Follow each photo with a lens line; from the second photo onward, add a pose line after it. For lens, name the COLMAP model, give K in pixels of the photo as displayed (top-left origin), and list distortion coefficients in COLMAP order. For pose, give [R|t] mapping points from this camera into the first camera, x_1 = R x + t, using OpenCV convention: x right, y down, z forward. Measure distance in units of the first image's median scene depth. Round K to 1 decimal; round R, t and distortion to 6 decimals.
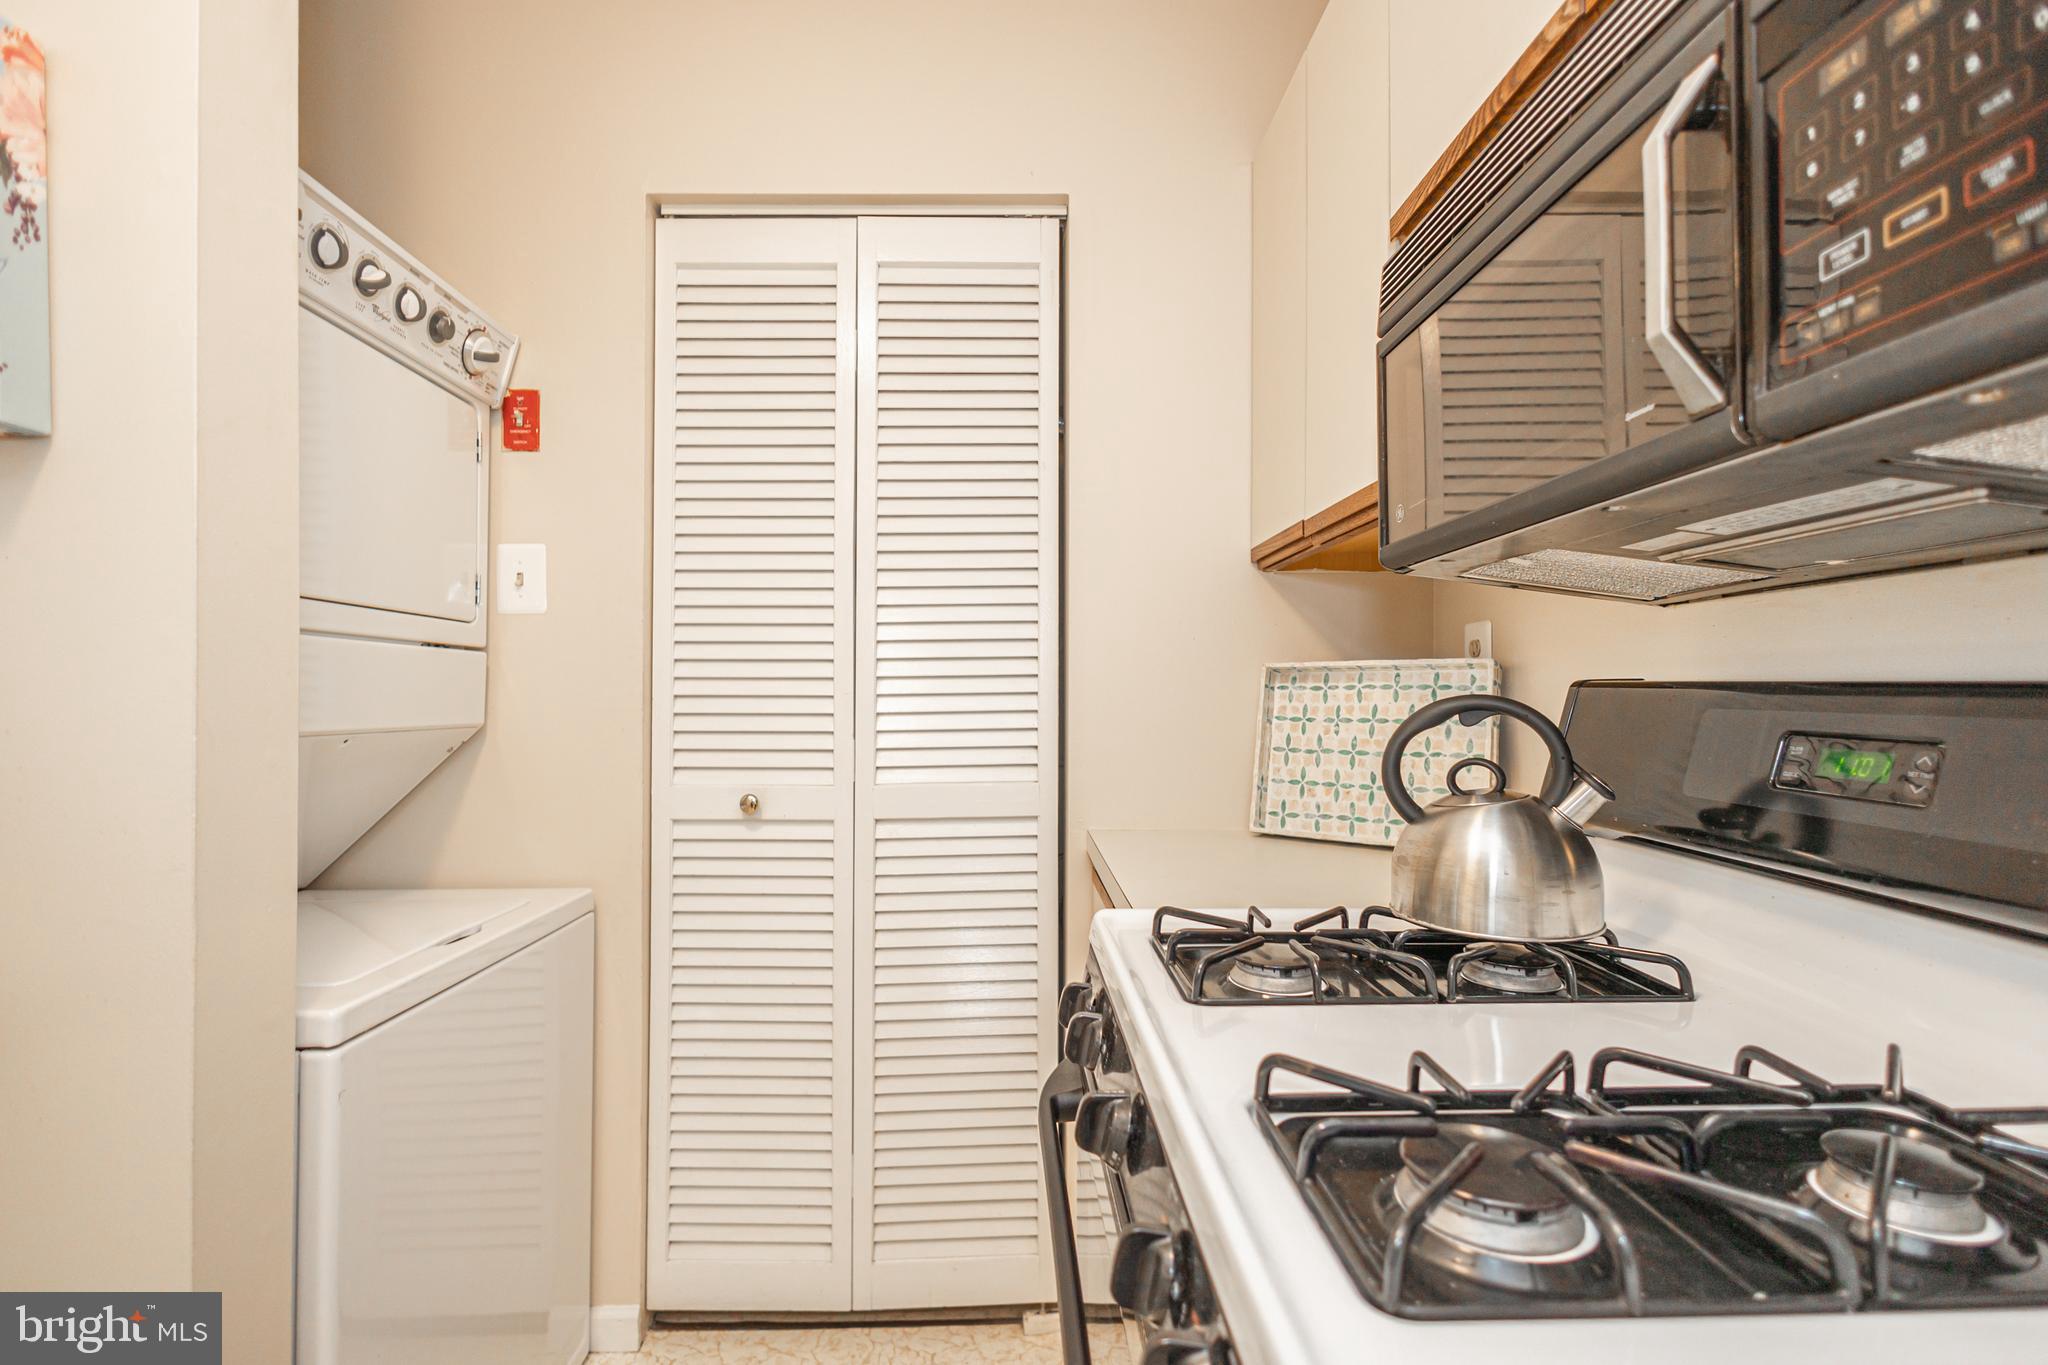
lens RADIAL K [[963.8, 0, 1024.0], [0, 963.8, 682.5], [0, 0, 1]] dist [0.000385, 0.000077]
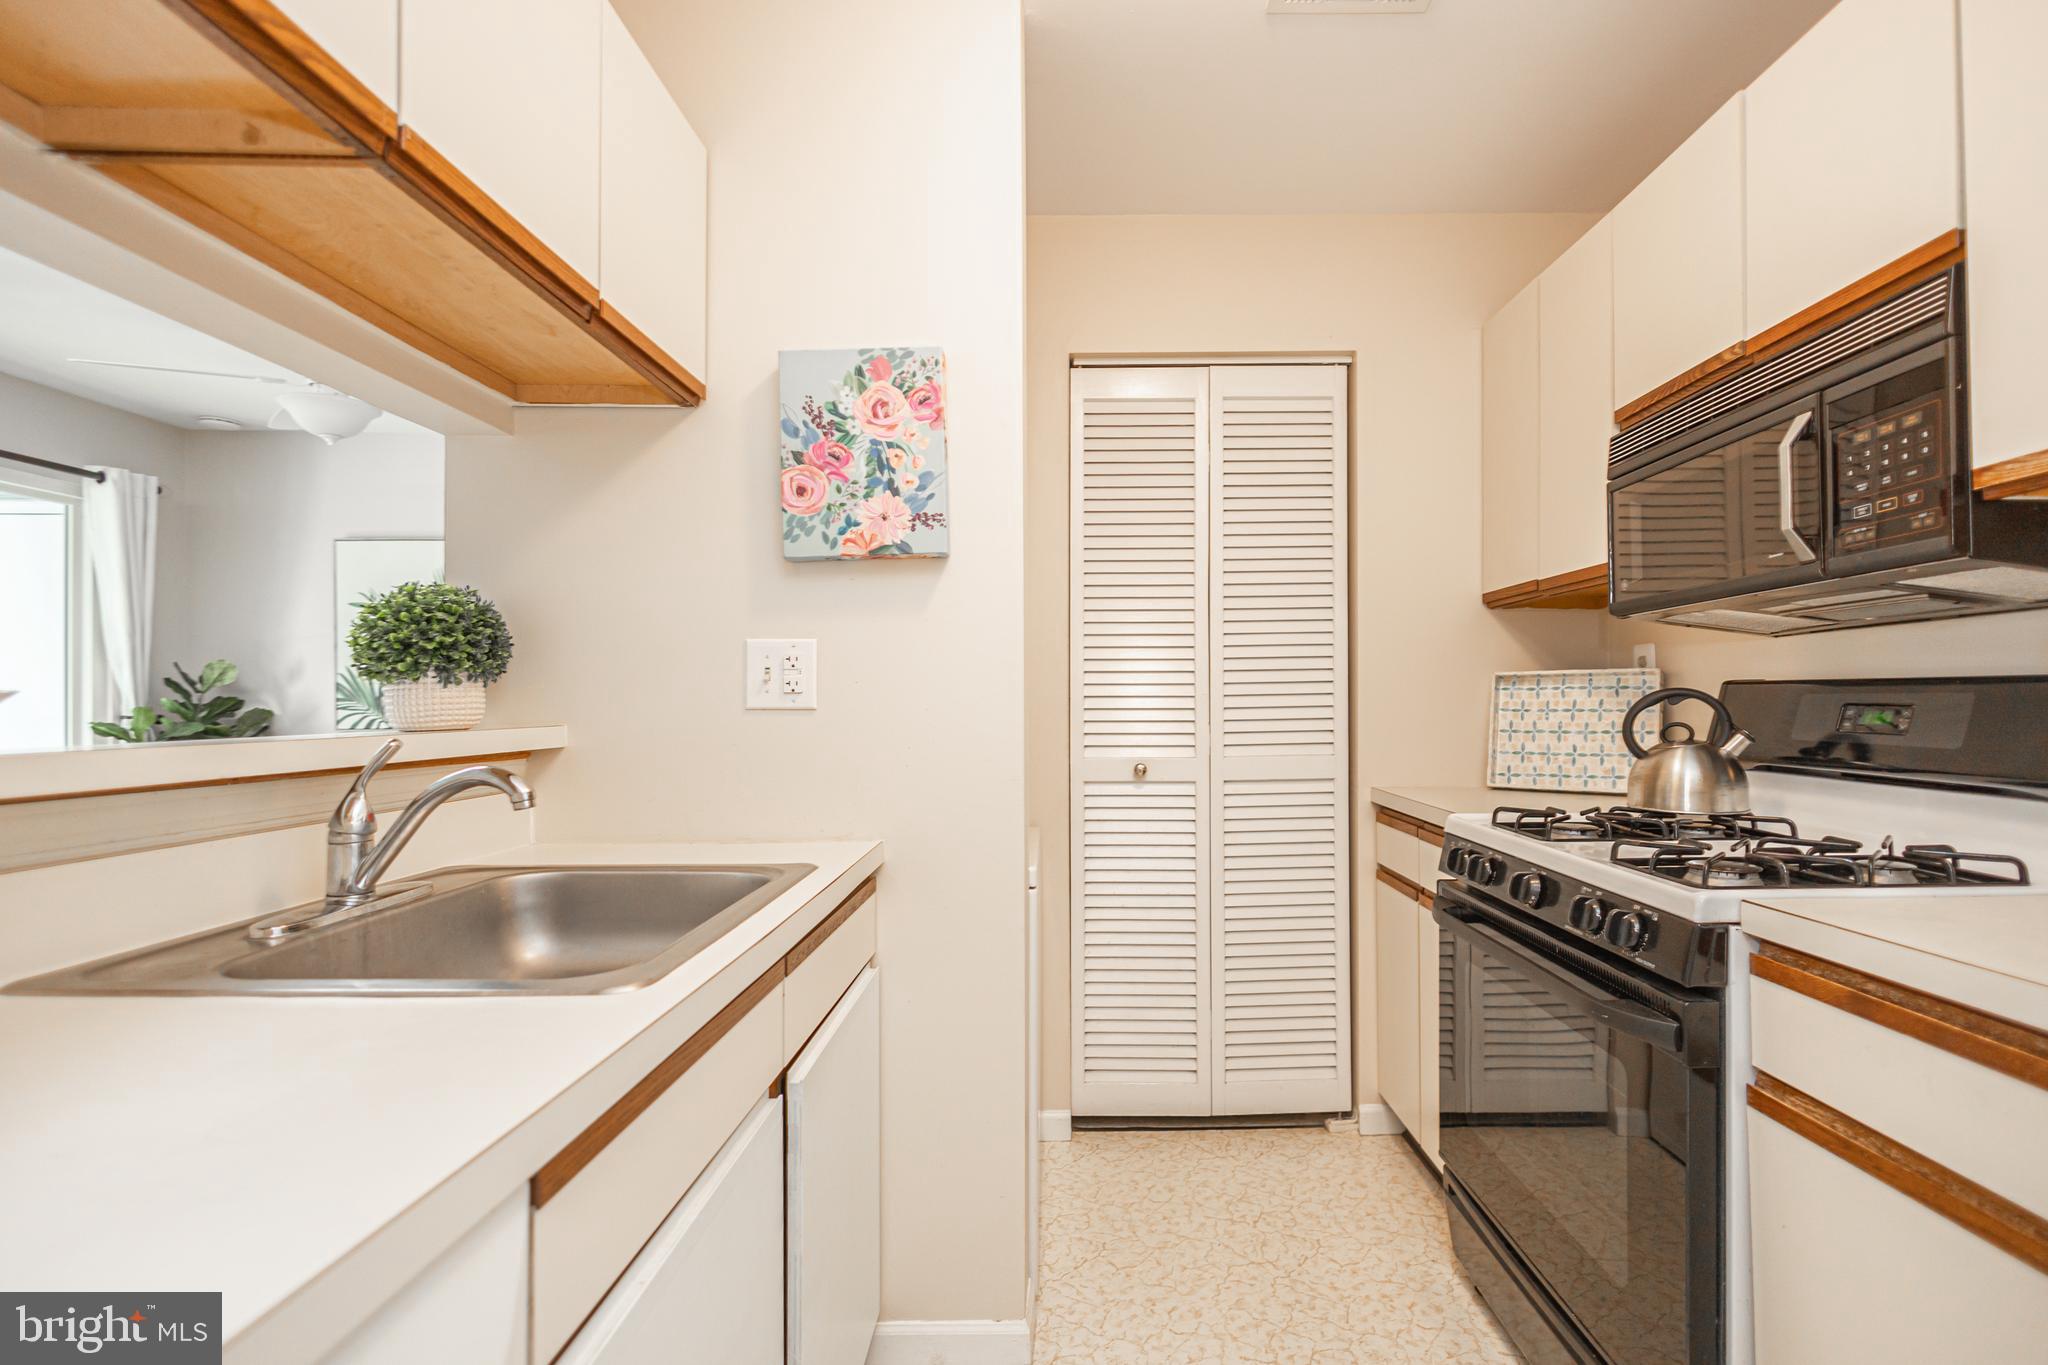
lens RADIAL K [[961.7, 0, 1100.4], [0, 961.7, 696.2], [0, 0, 1]] dist [0.001937, 0.000204]
pose [[0.999993, -0.003765, -0.000348, -0.533311], [0.003766, 0.999992, 0.001539, 0.018380], [0.000342, -0.001540, 0.999999, -0.707398]]
